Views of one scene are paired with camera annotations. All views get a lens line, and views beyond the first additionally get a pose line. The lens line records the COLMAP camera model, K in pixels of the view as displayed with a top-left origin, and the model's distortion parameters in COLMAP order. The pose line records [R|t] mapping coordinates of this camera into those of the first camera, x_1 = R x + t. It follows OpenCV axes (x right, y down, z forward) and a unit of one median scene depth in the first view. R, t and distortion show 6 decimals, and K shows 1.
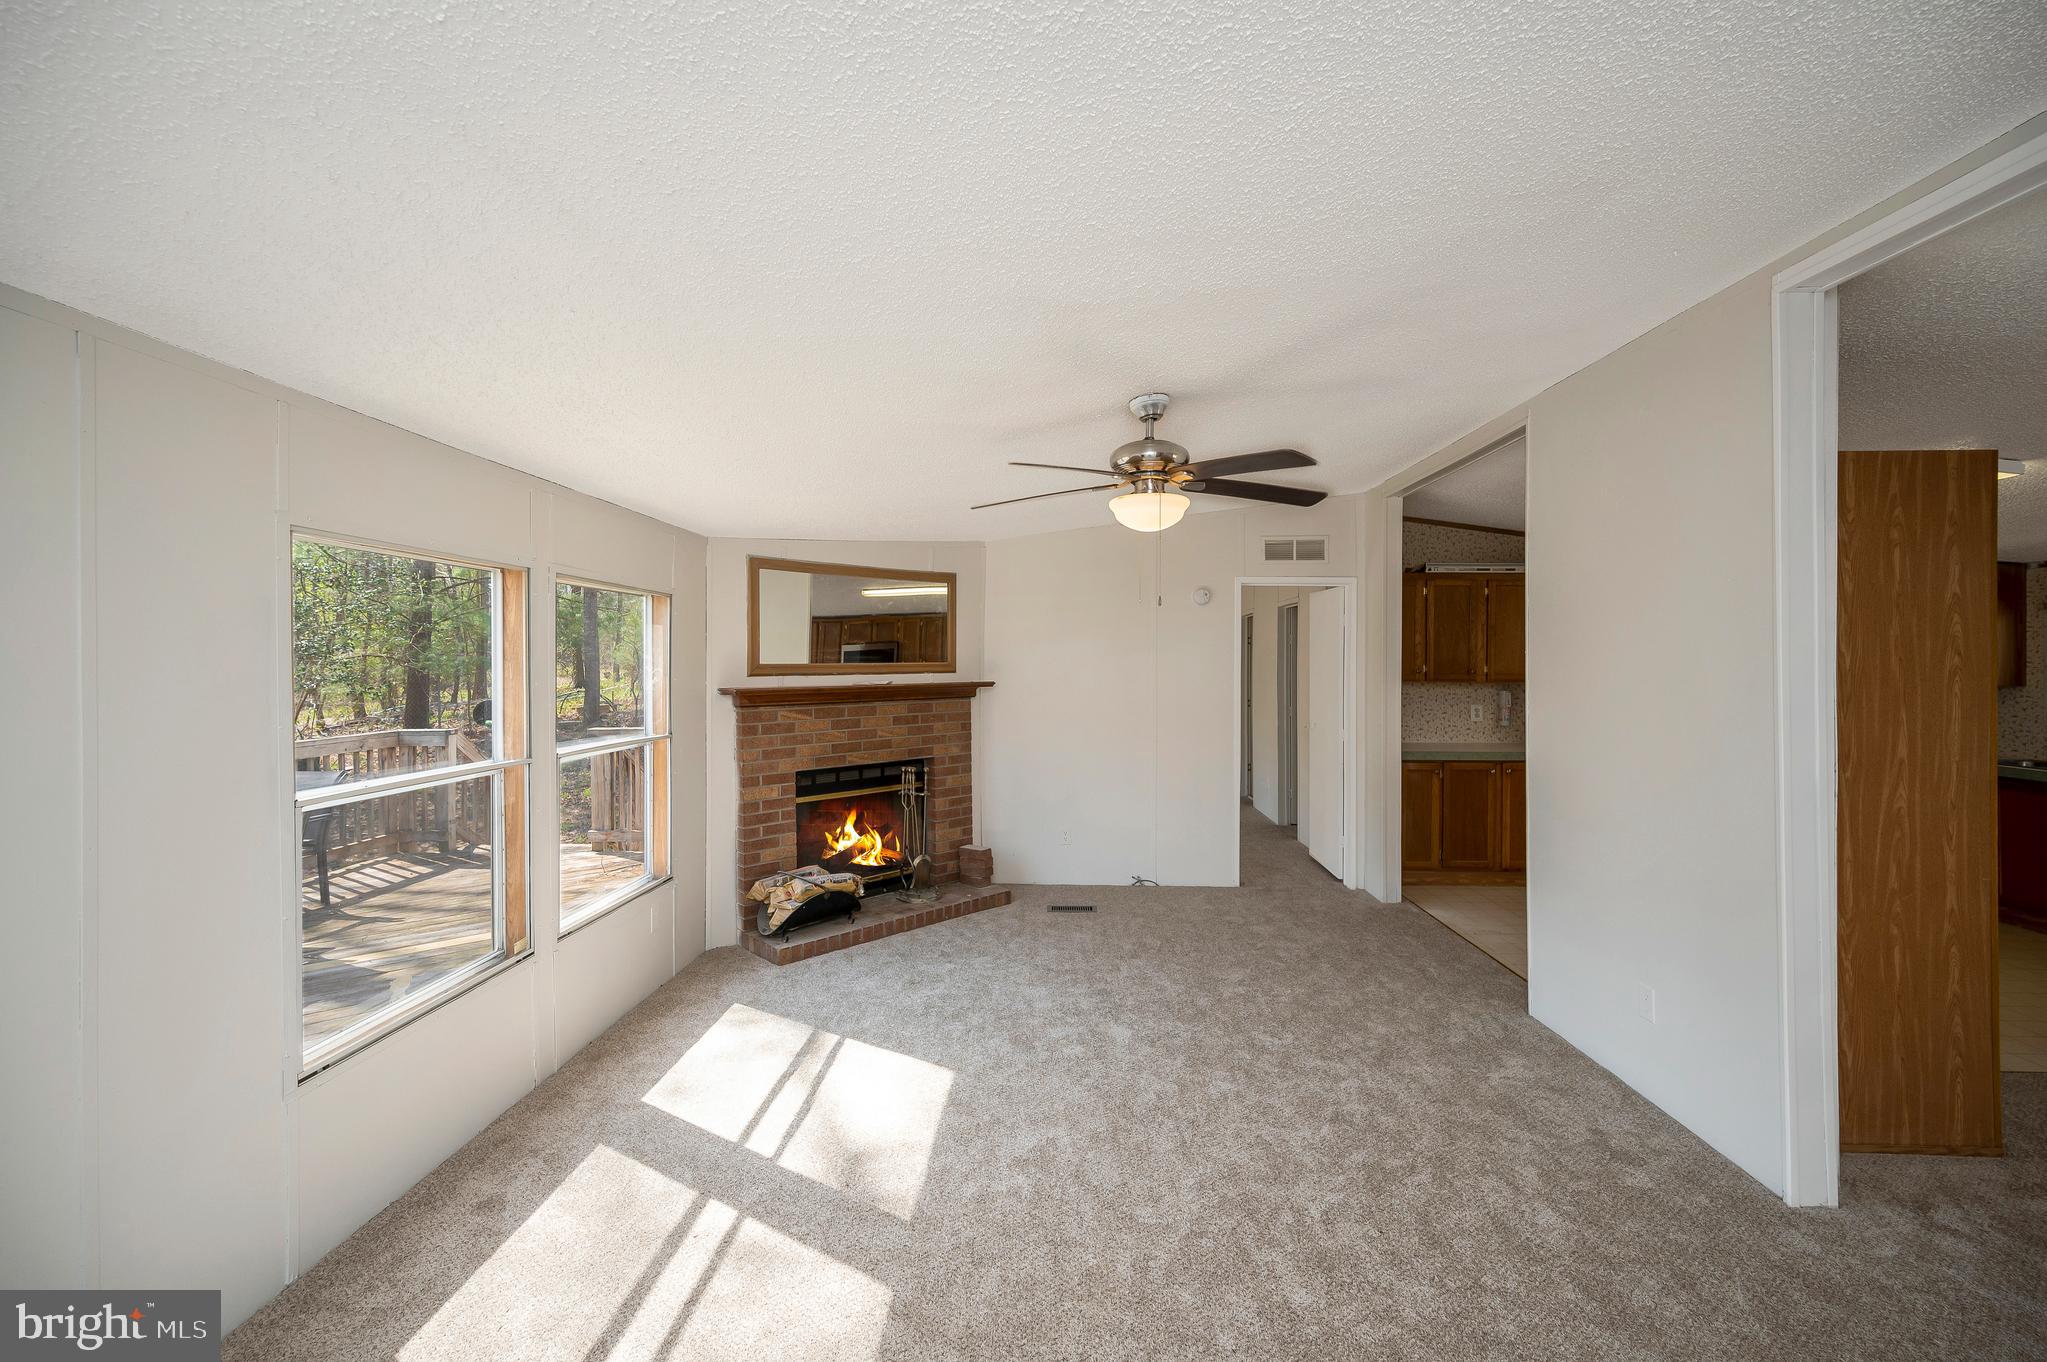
lens RADIAL K [[832.9, 0, 1016.9], [0, 832.9, 660.4], [0, 0, 1]] dist [-0.000042, 0.000511]
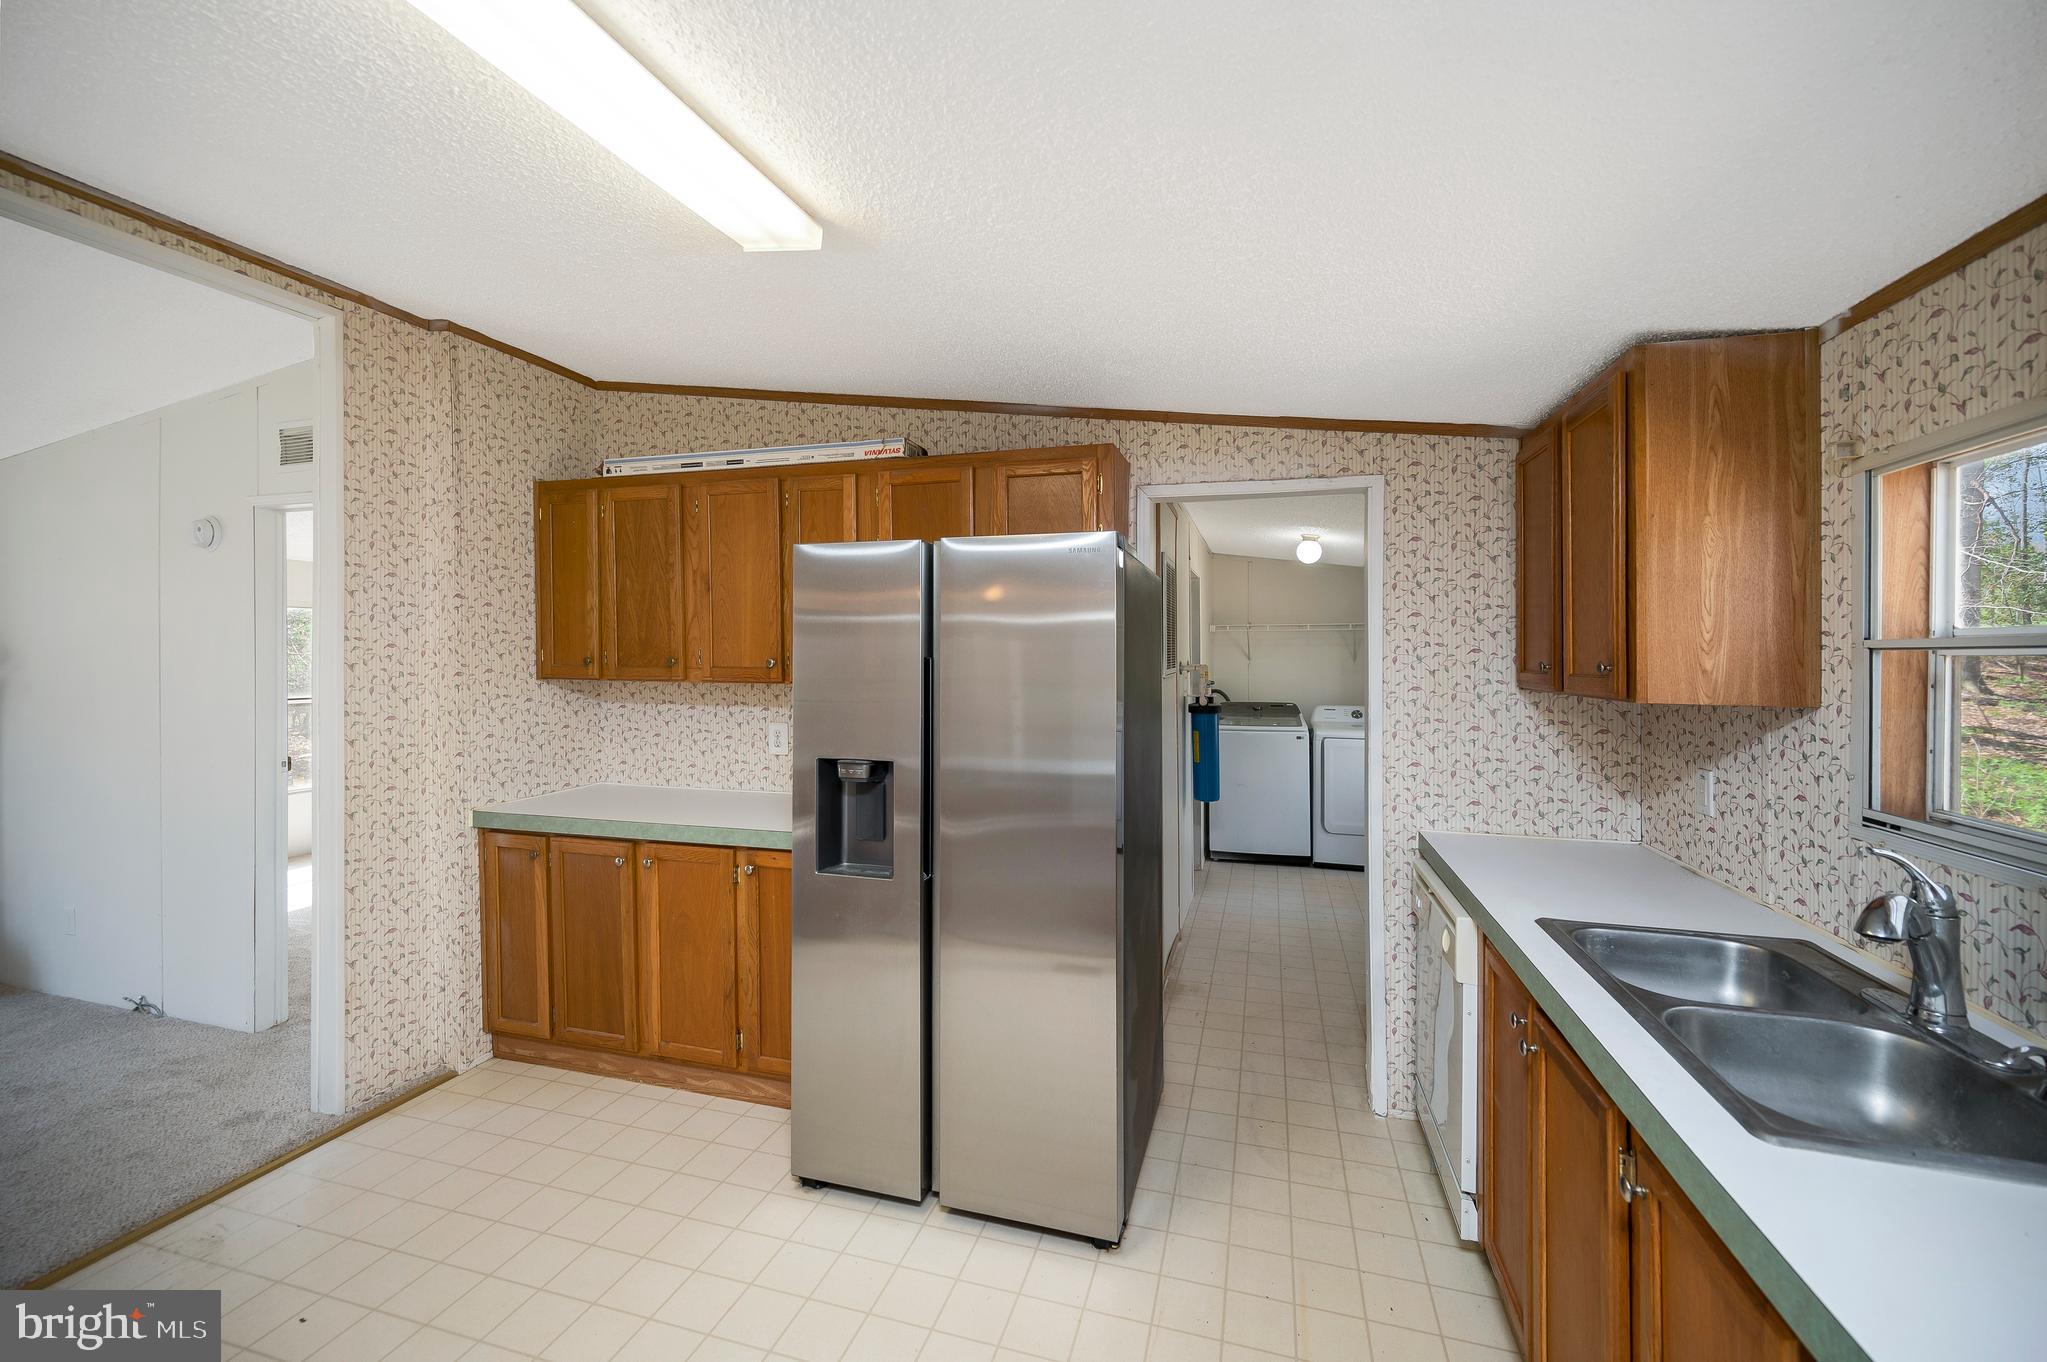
lens RADIAL K [[832.9, 0, 1035.8], [0, 832.9, 654.6], [0, 0, 1]] dist [-0.000042, 0.000511]
pose [[0.967785, -0.002147, -0.251767, 1.189617], [0.001287, 0.999993, -0.003583, 0.014290], [0.251773, 0.003144, 0.967781, 0.725243]]
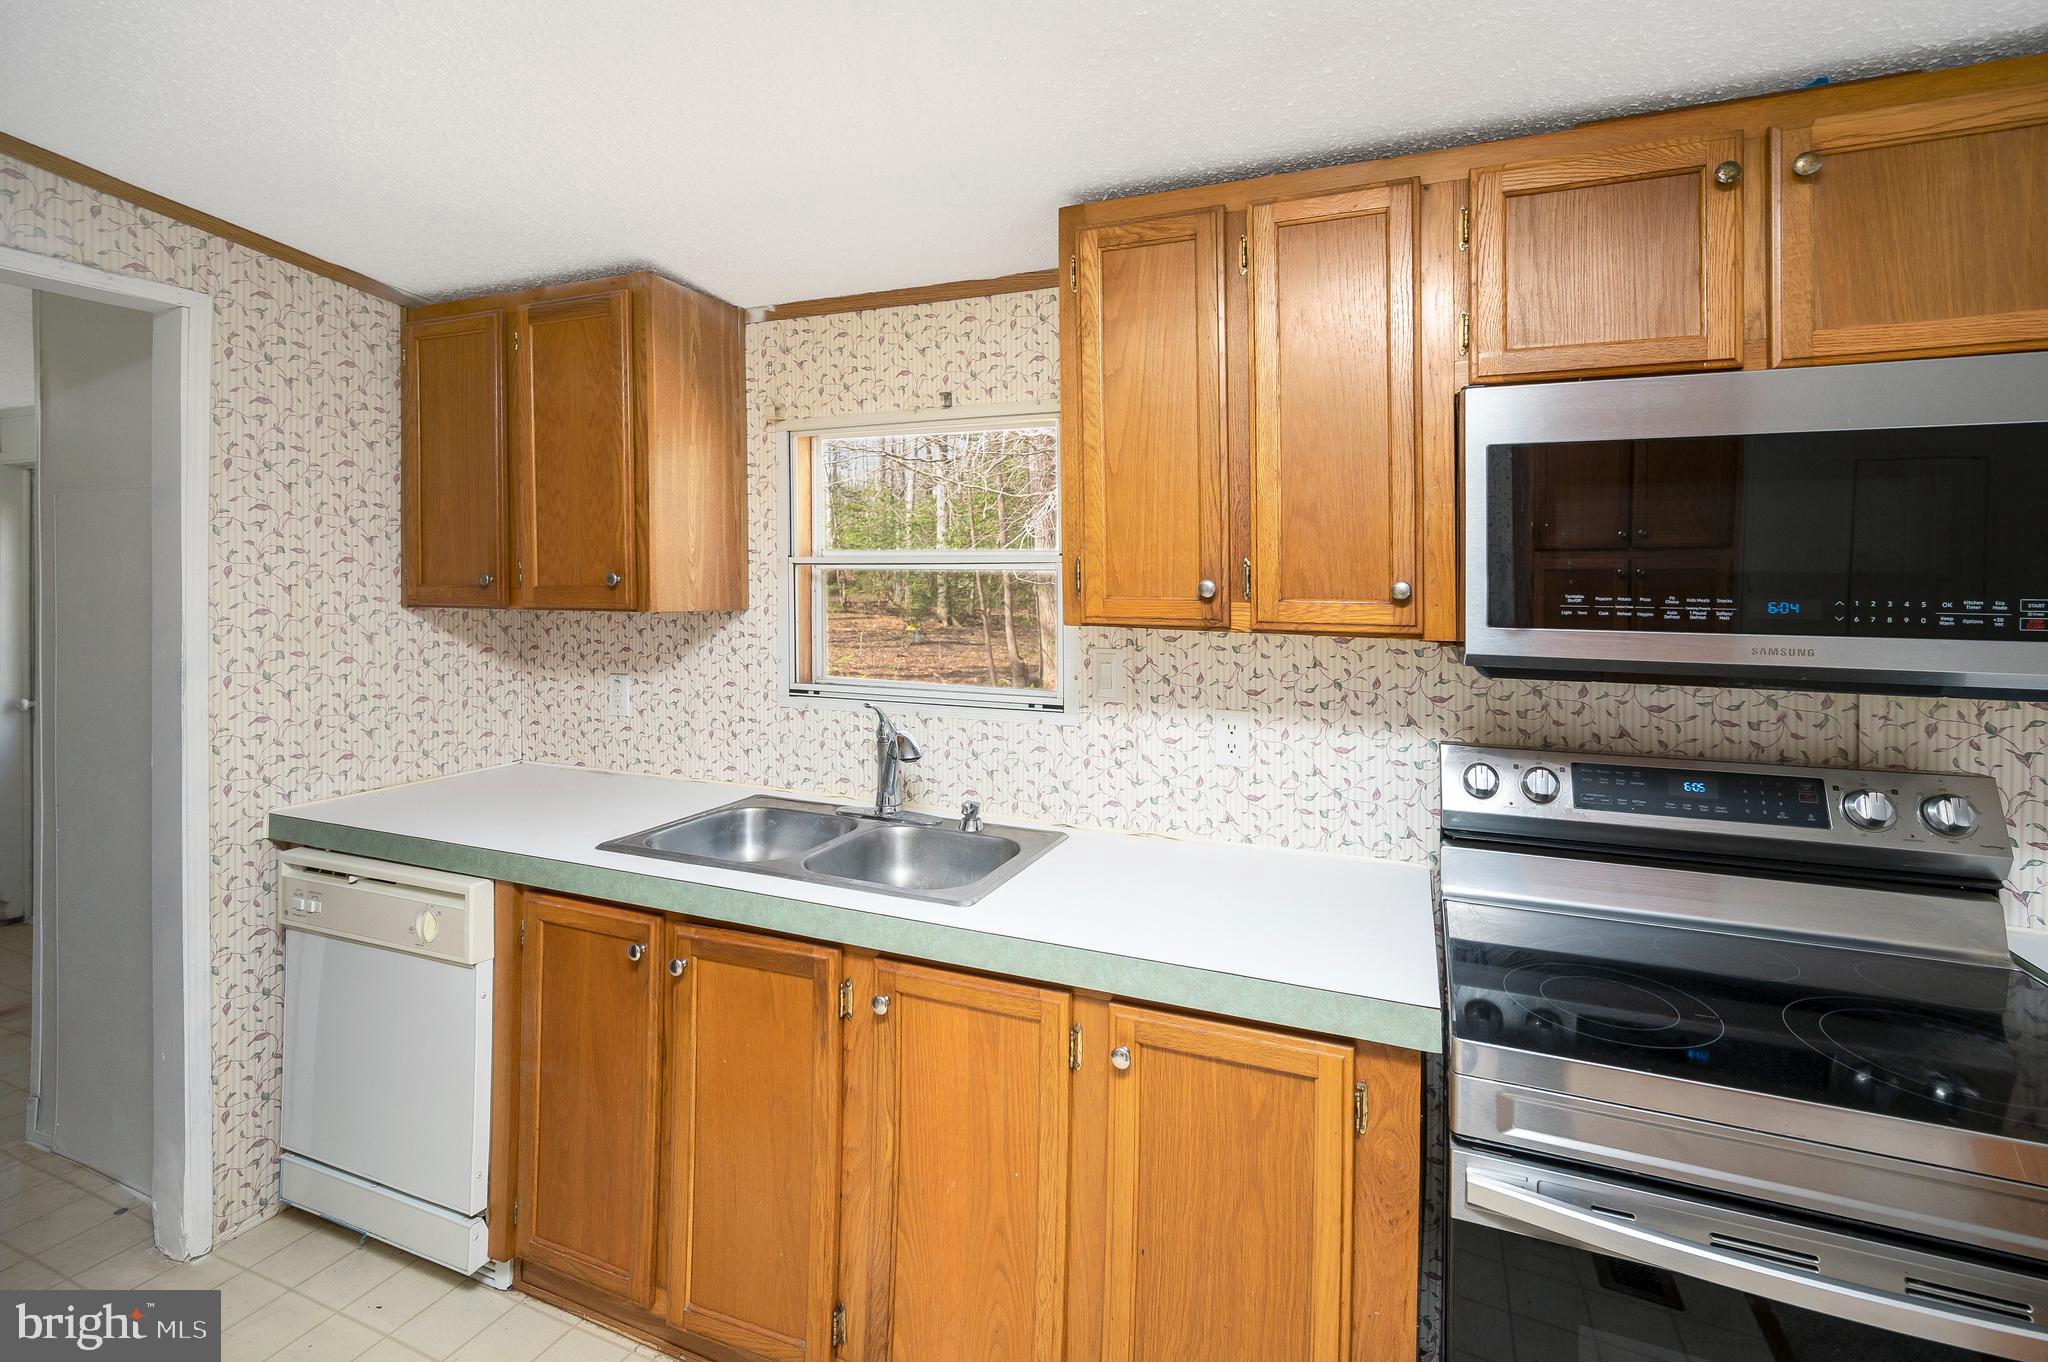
lens RADIAL K [[898.0, 0, 1063.2], [0, 898.0, 578.2], [0, 0, 1]] dist [-0.000906, -0.002556]
pose [[0.343779, -0.006780, 0.939026, 1.015318], [-0.002274, 0.999965, 0.008052, 0.014759], [-0.939048, -0.004904, 0.343752, 0.834939]]
